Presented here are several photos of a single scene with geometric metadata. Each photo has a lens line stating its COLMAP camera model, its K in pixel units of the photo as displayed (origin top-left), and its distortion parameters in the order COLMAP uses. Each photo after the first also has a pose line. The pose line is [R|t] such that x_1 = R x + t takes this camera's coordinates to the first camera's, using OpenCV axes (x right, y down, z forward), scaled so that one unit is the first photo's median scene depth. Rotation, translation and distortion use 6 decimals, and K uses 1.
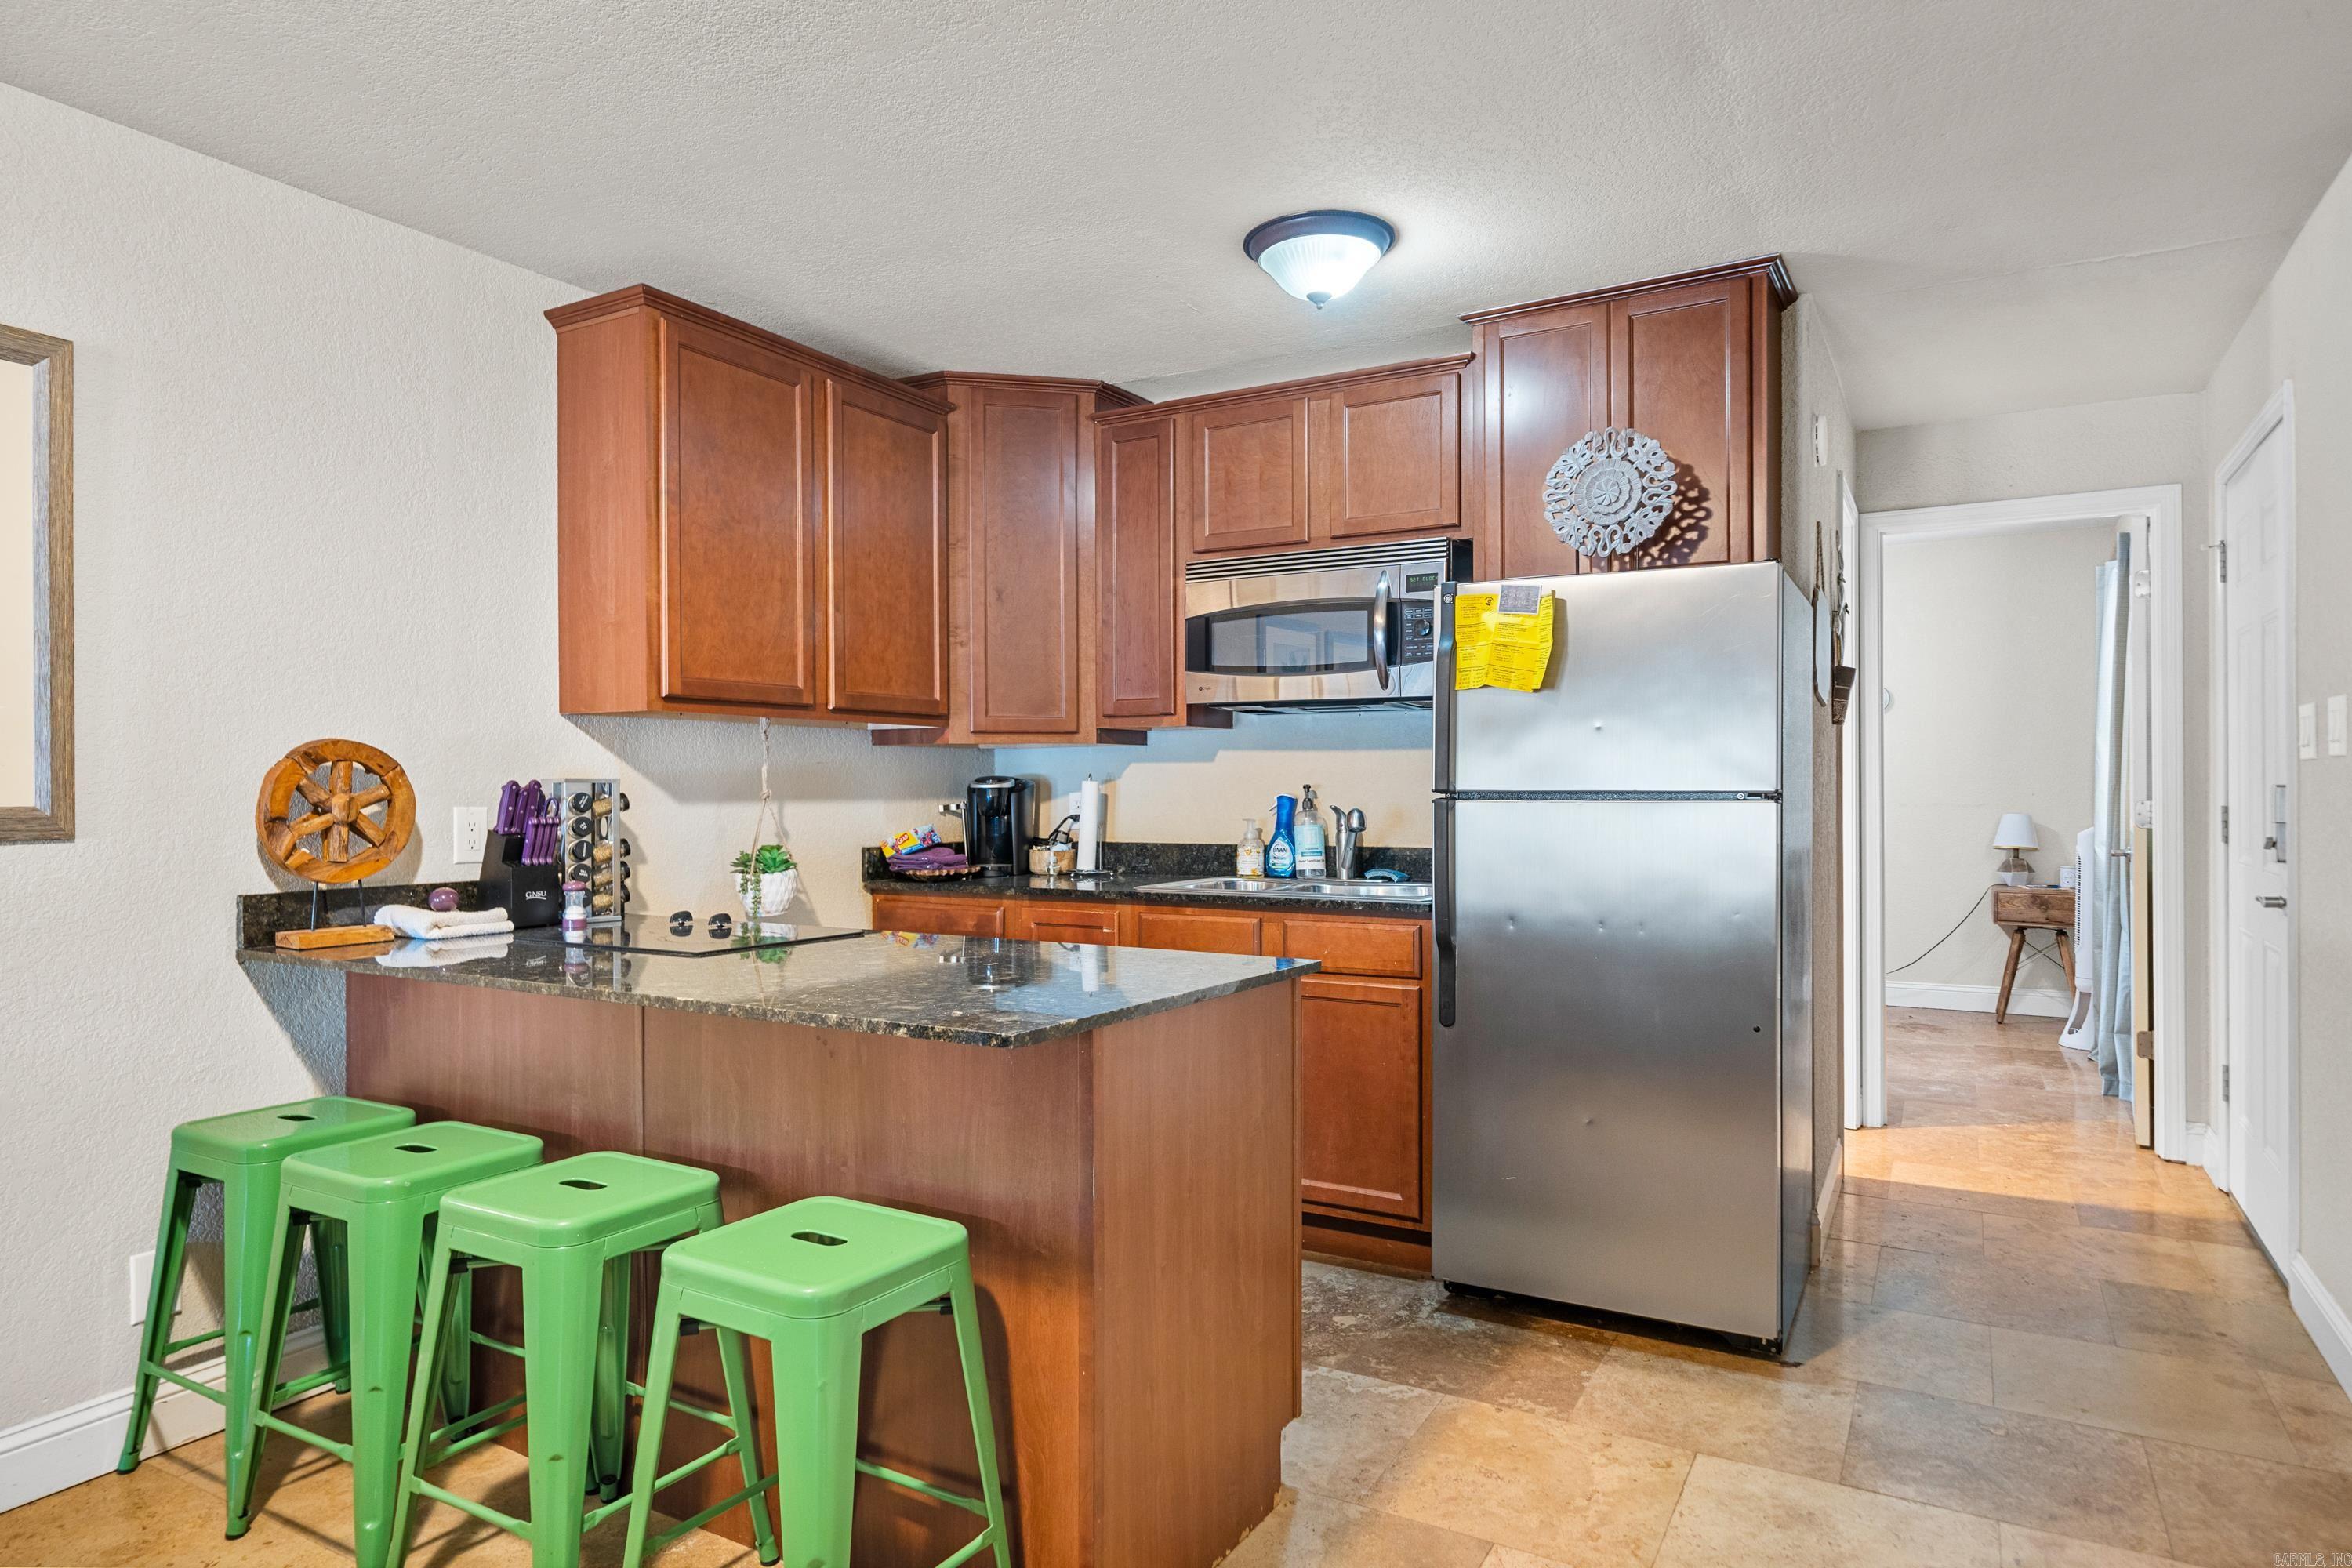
lens RADIAL K [[1368.9, 0, 1193.2], [0, 1368.9, 775.7], [0, 0, 1]] dist [0.001521, 0.001191]
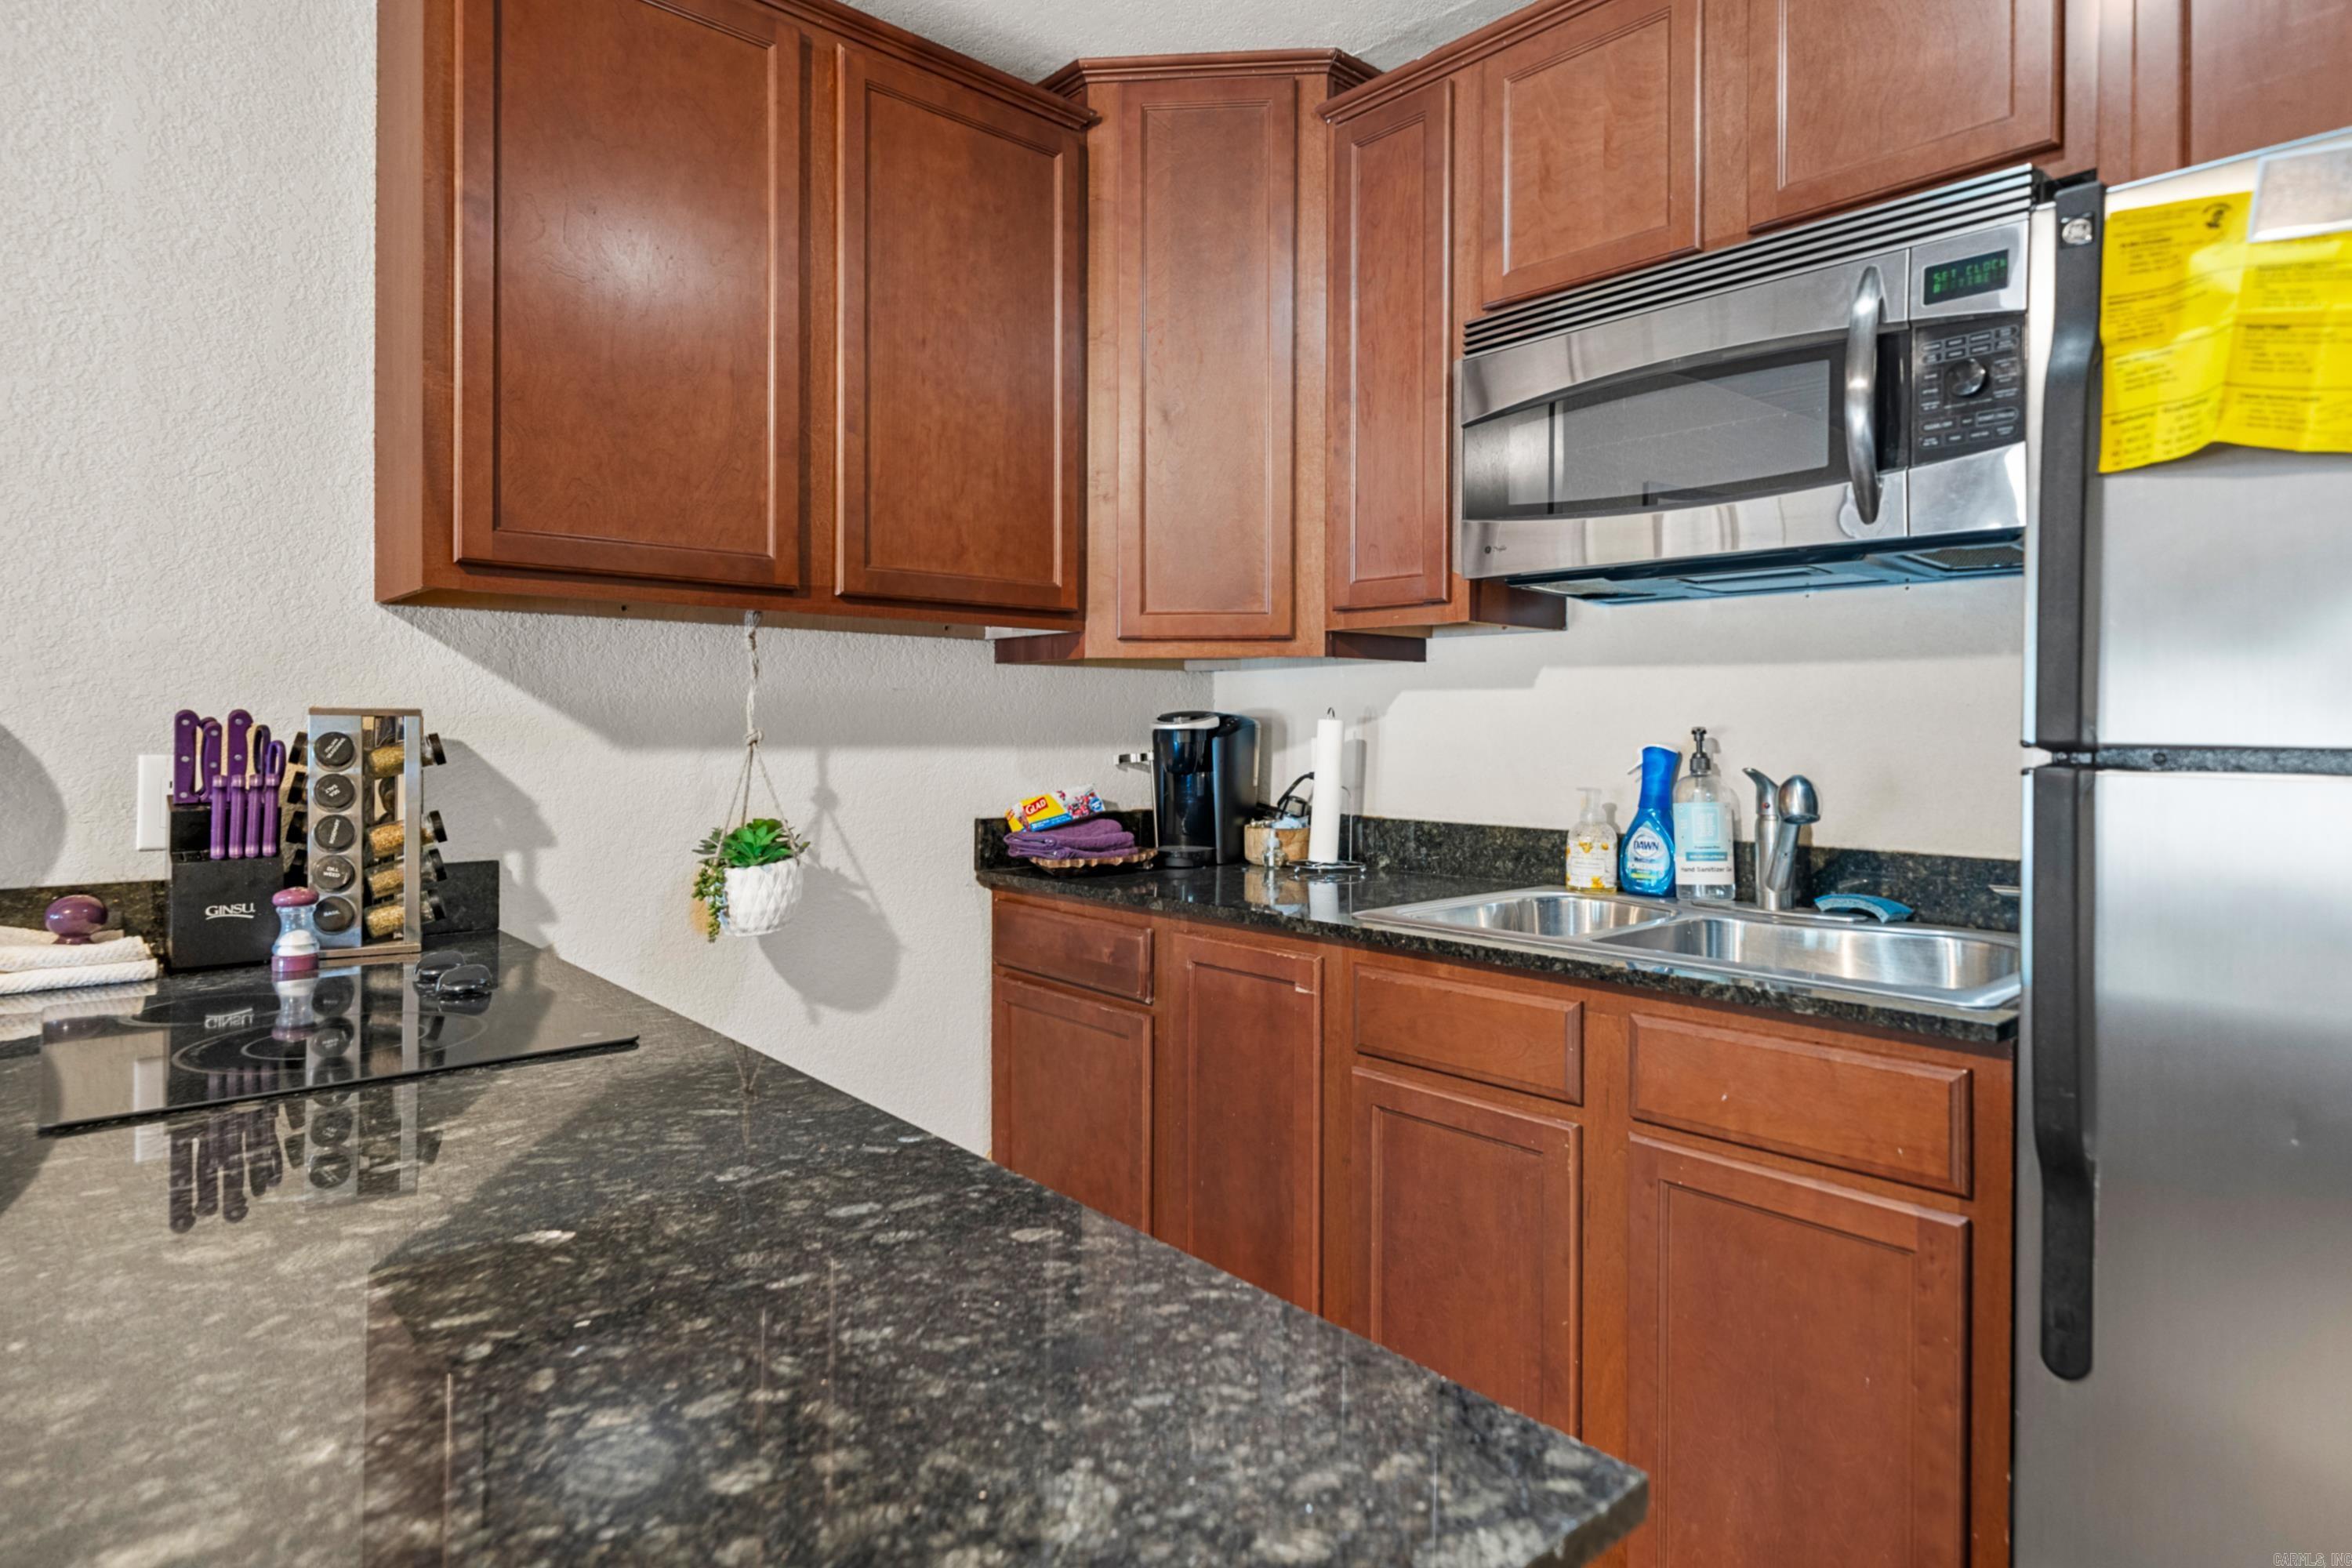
lens RADIAL K [[1289.5, 0, 1181.8], [0, 1289.5, 733.0], [0, 0, 1]] dist [0.001193, -0.000598]
pose [[0.947612, 0.007628, -0.319331, 0.059008], [-0.004062, 0.999922, 0.011831, 0.004115], [0.319397, -0.009914, 0.947569, 0.511128]]
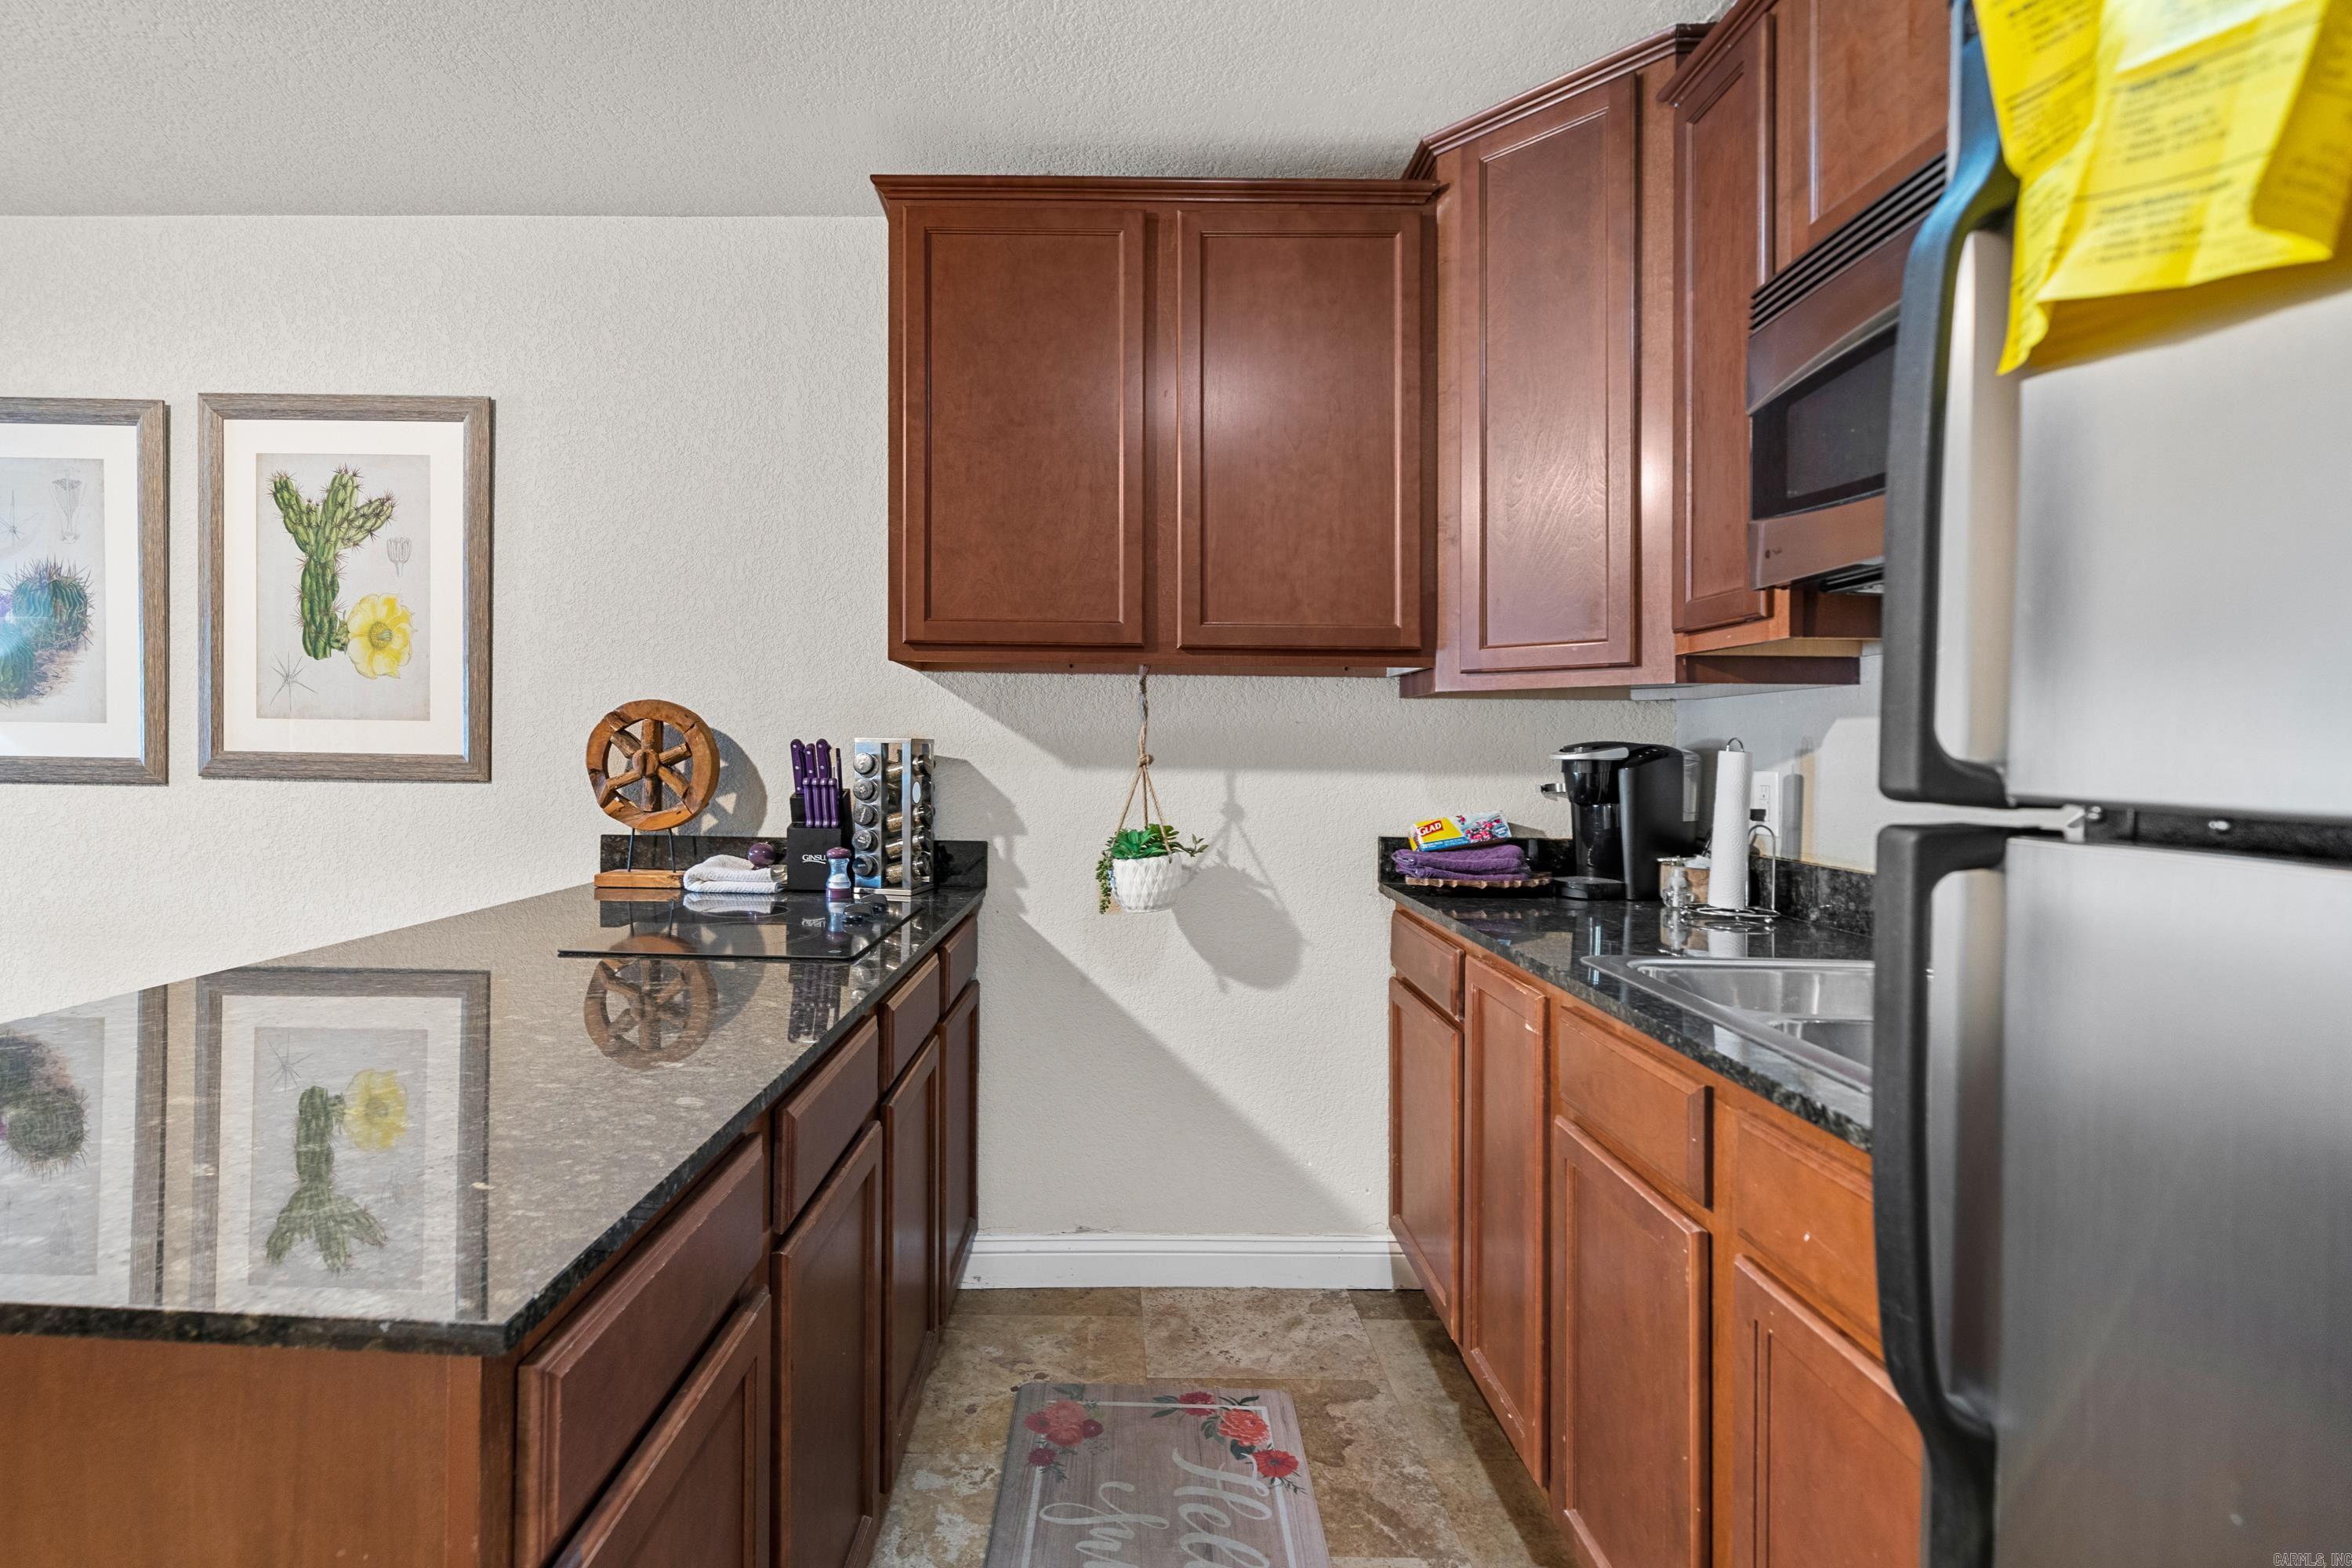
lens RADIAL K [[1136.0, 0, 1157.4], [0, 1136.0, 761.1], [0, 0, 1]] dist [-0.006036, 0.001794]
pose [[0.470245, 0.020024, -0.882308, 0.283130], [-0.008419, 0.999799, 0.018204, 0.001804], [0.882496, -0.001132, 0.470319, 0.694689]]
